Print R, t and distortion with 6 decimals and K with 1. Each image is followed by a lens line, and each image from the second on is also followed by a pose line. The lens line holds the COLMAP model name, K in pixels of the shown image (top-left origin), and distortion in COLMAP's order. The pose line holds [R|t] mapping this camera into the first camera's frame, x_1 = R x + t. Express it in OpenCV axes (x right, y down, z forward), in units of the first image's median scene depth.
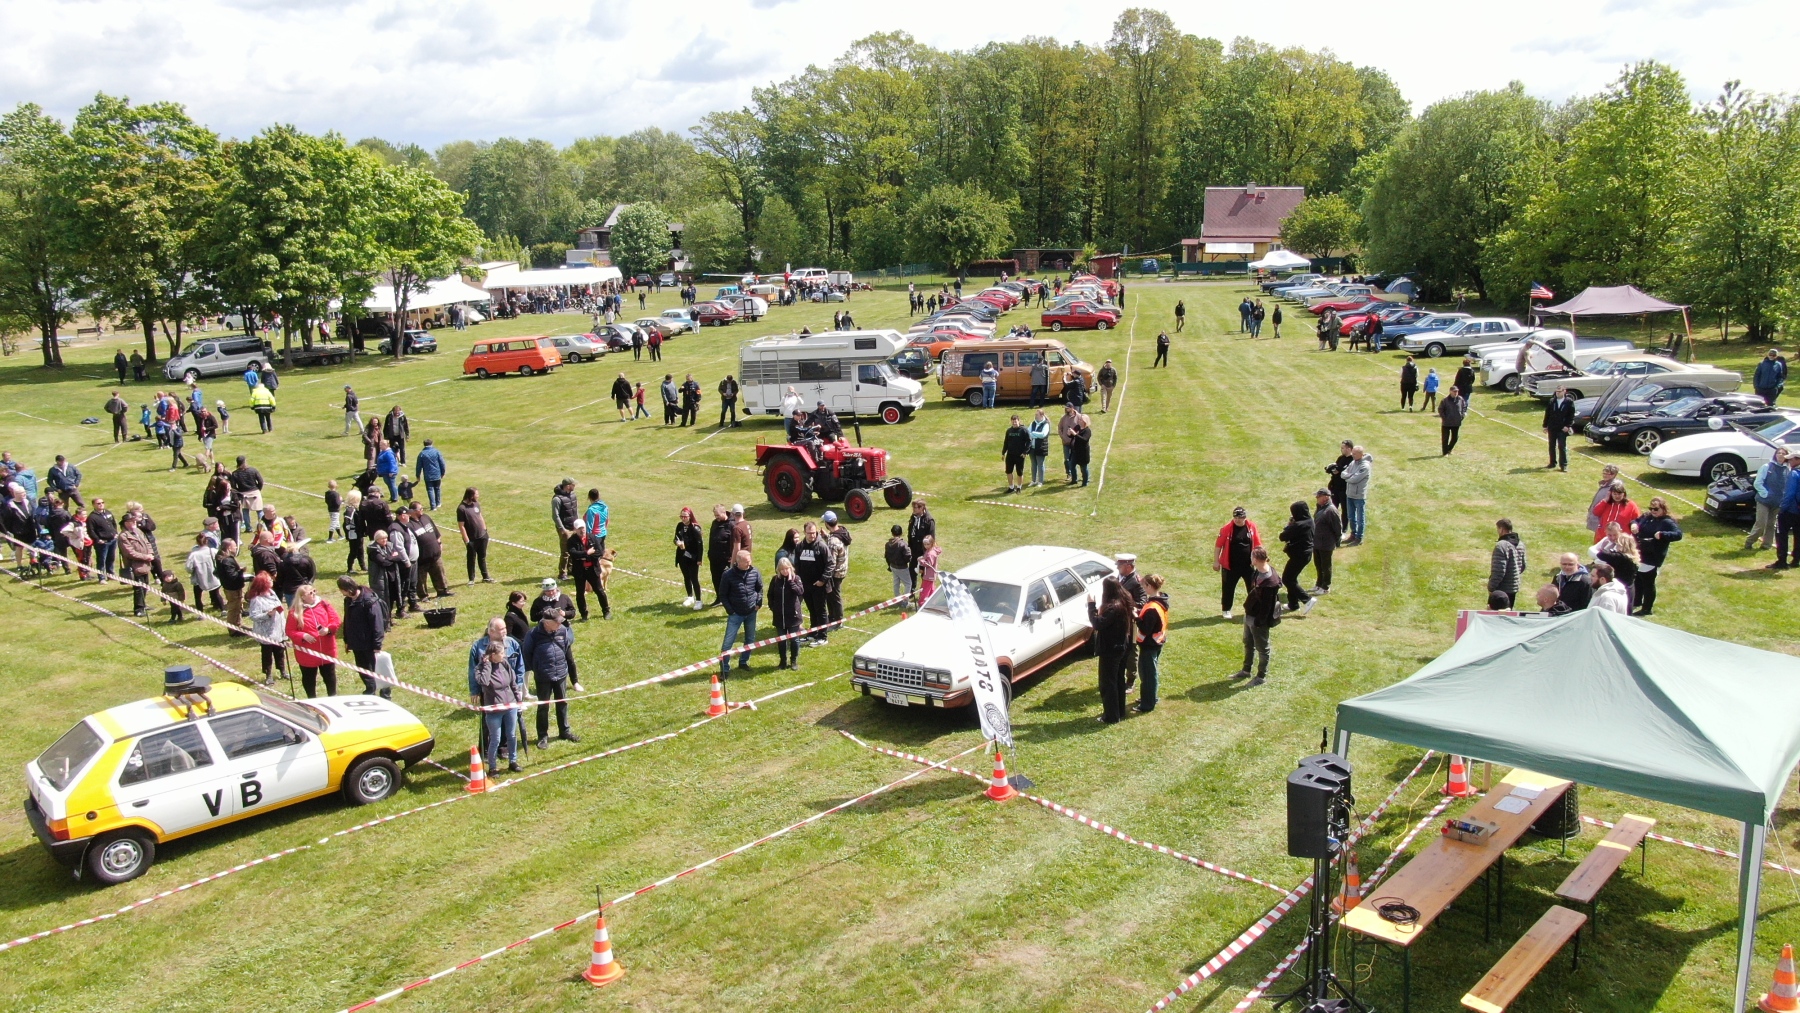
lens RADIAL K [[1291.1, 0, 901.3], [0, 1291.1, 483.3], [0, 0, 1]] dist [-0.021656, 0.002174]
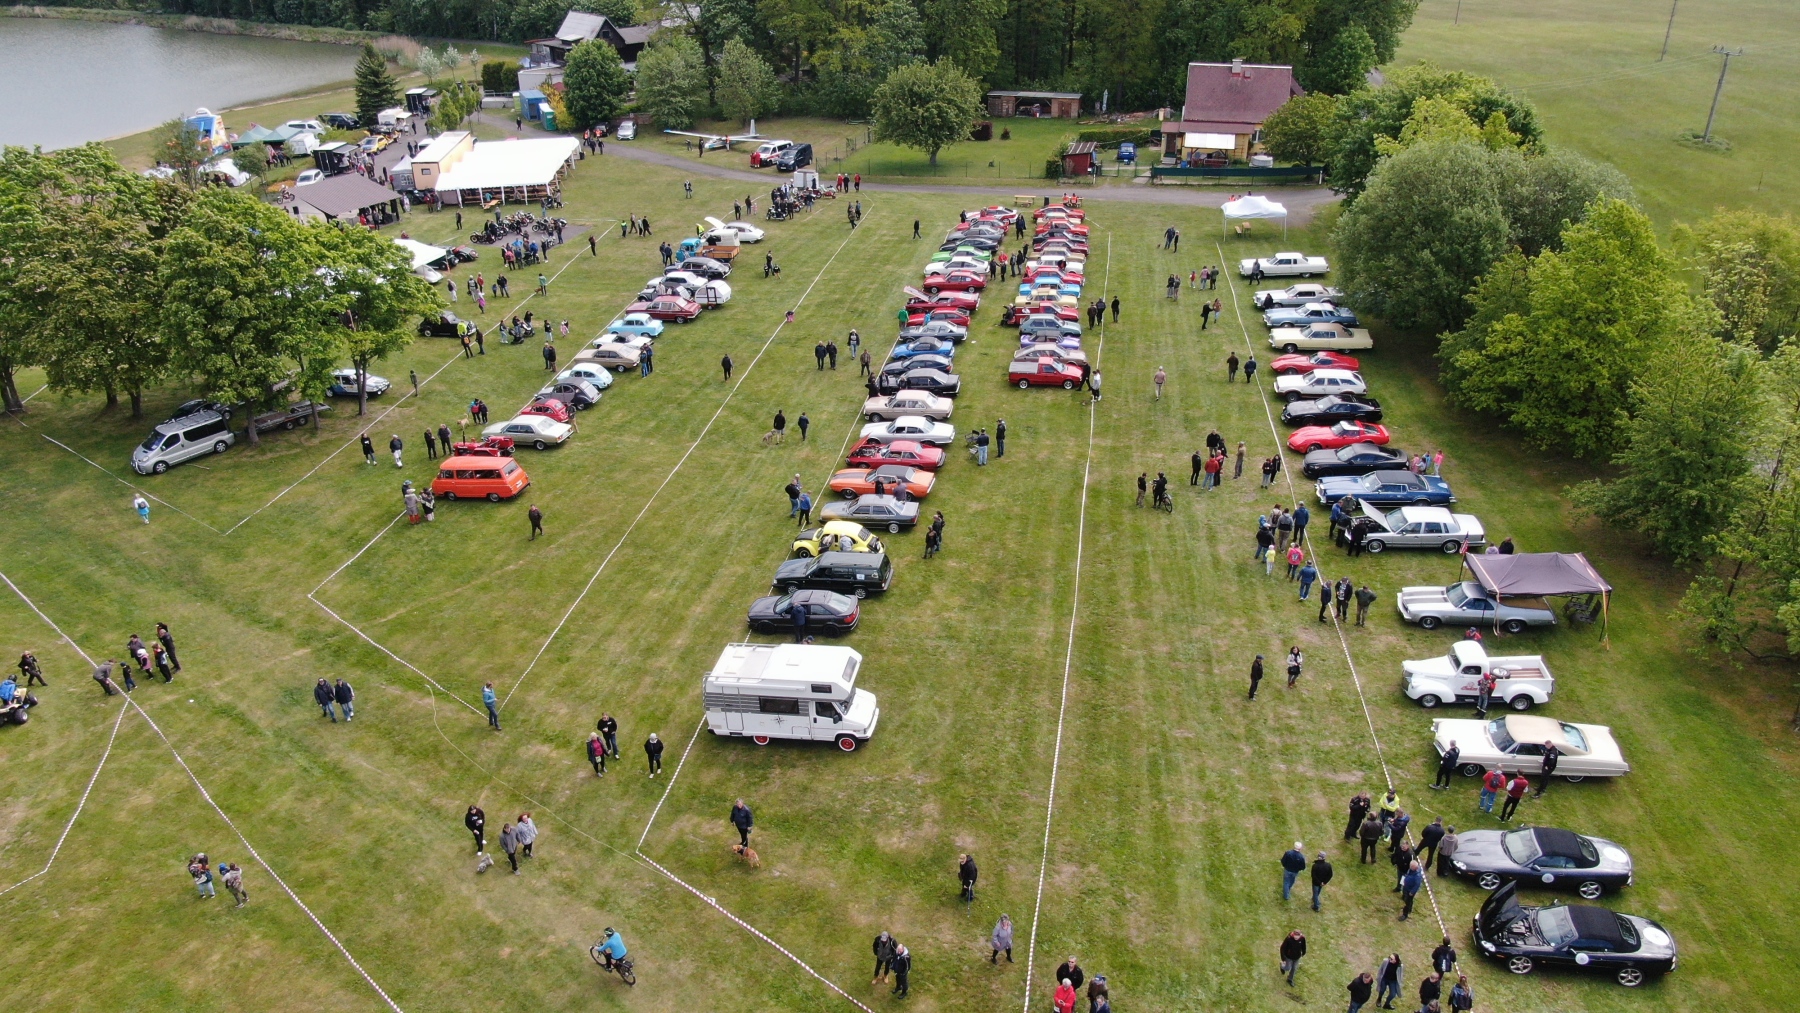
lens RADIAL K [[1284.8, 0, 903.1], [0, 1284.8, 504.5], [0, 0, 1]] dist [-0.021955, 0.003812]
pose [[0.999833, -0.010538, 0.014942, 0.014954], [0.006395, 0.967148, 0.254135, -0.307792], [-0.017129, -0.253997, 0.967053, 0.012661]]
